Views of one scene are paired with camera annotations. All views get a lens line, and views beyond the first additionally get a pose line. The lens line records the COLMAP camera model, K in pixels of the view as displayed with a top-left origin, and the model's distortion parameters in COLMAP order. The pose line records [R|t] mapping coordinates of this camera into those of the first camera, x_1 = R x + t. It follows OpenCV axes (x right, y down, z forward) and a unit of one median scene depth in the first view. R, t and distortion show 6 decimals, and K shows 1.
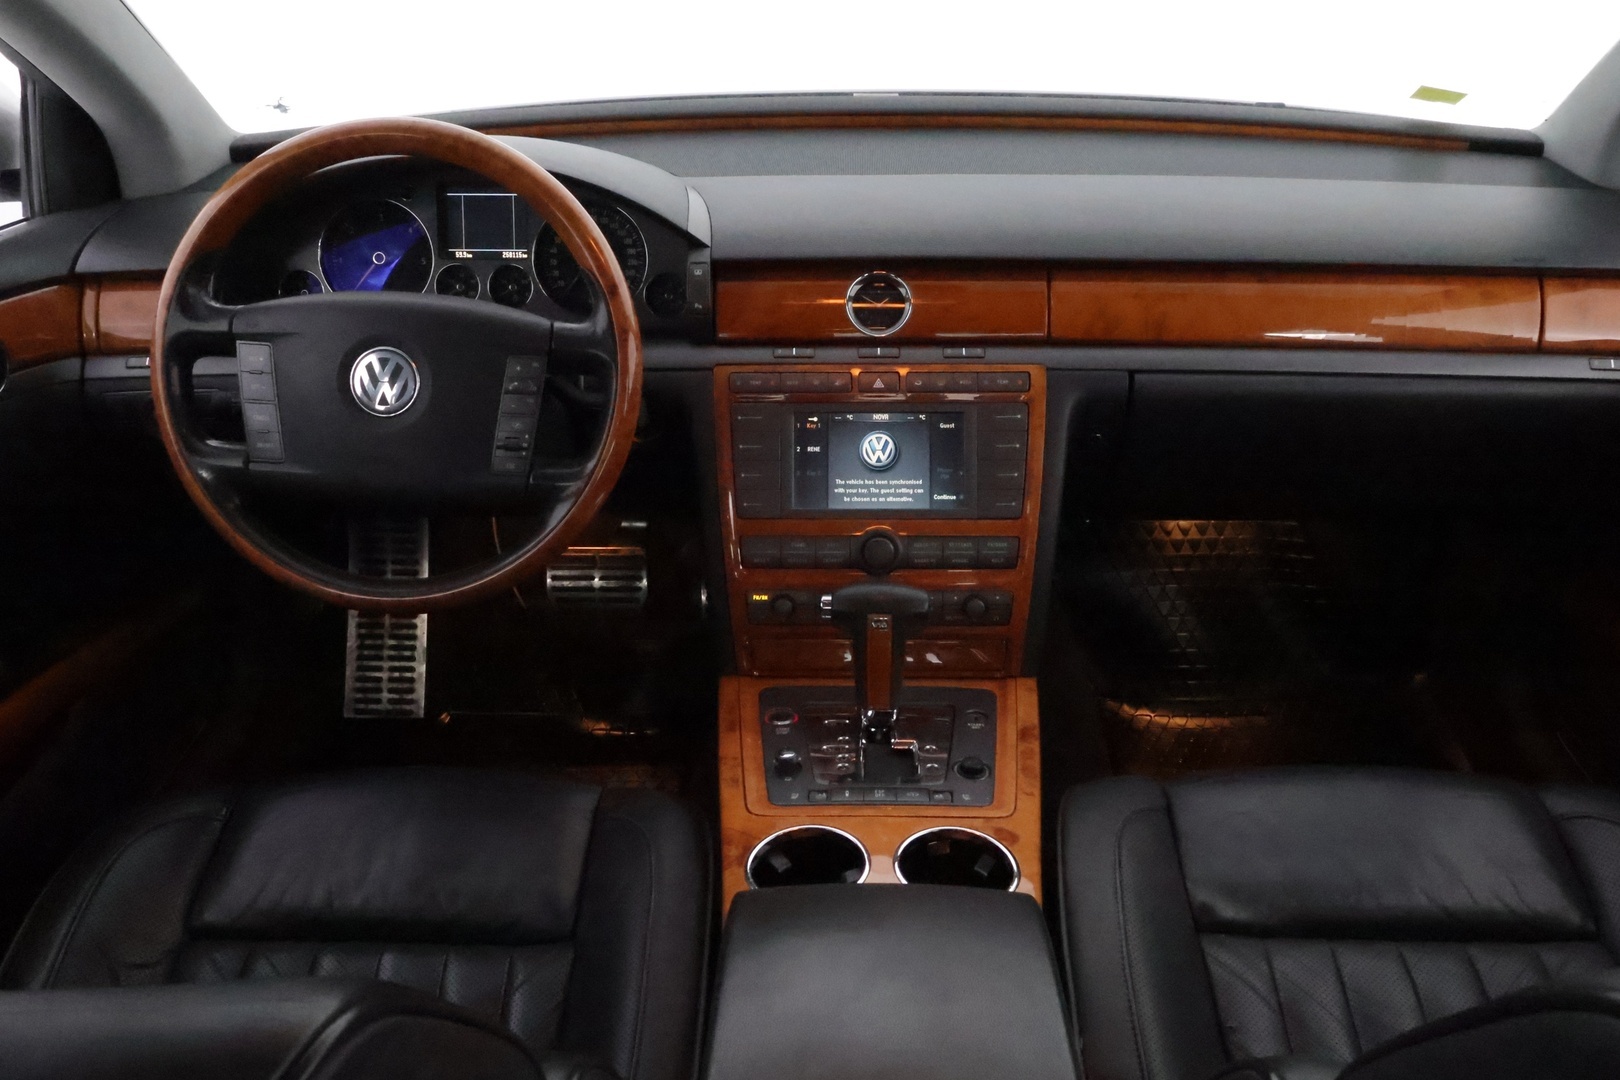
lens RADIAL K [[1357.3, 0, 810.0], [0, 1357.3, 540.0], [0, 0, 1]] dist [-0.001766, -0.006736]
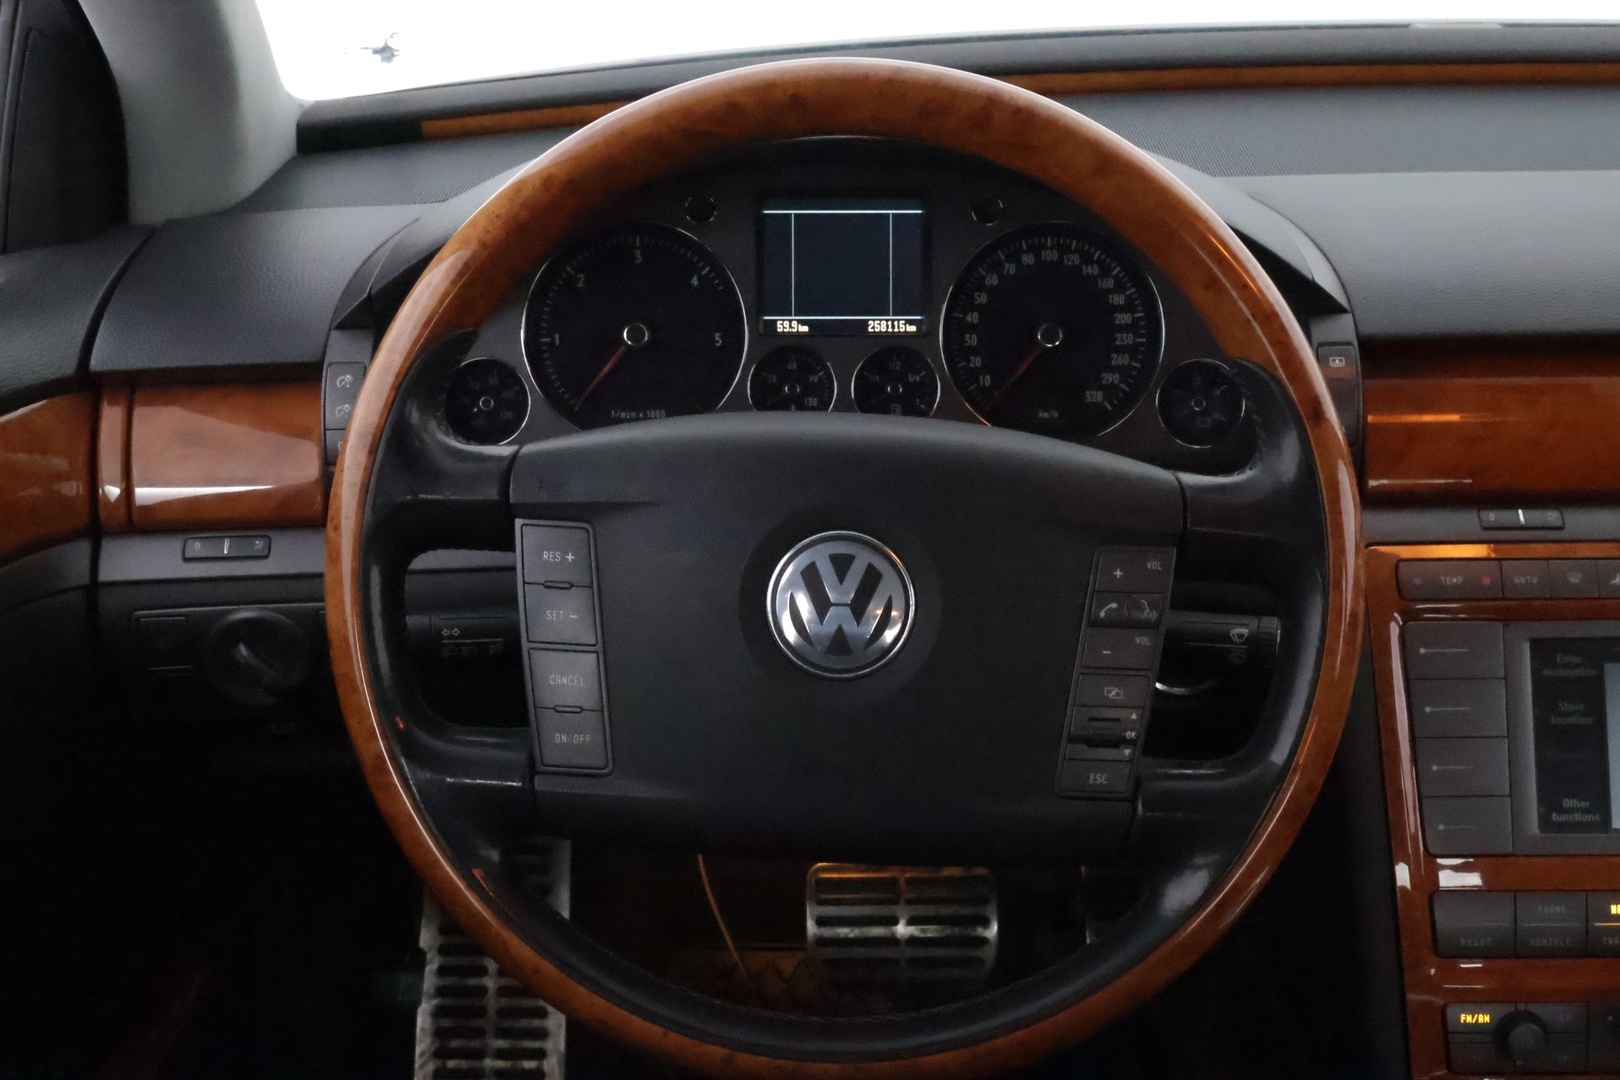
lens RADIAL K [[2136.0, 0, 810.0], [0, 2136.0, 540.0], [0, 0, 1]] dist [-0.002202, 0.021701]
pose [[0.999888, -0.007863, 0.012725, -0.284280], [0.009014, 0.995617, -0.093084, -0.059678], [-0.011937, 0.093188, 0.995577, 0.221254]]
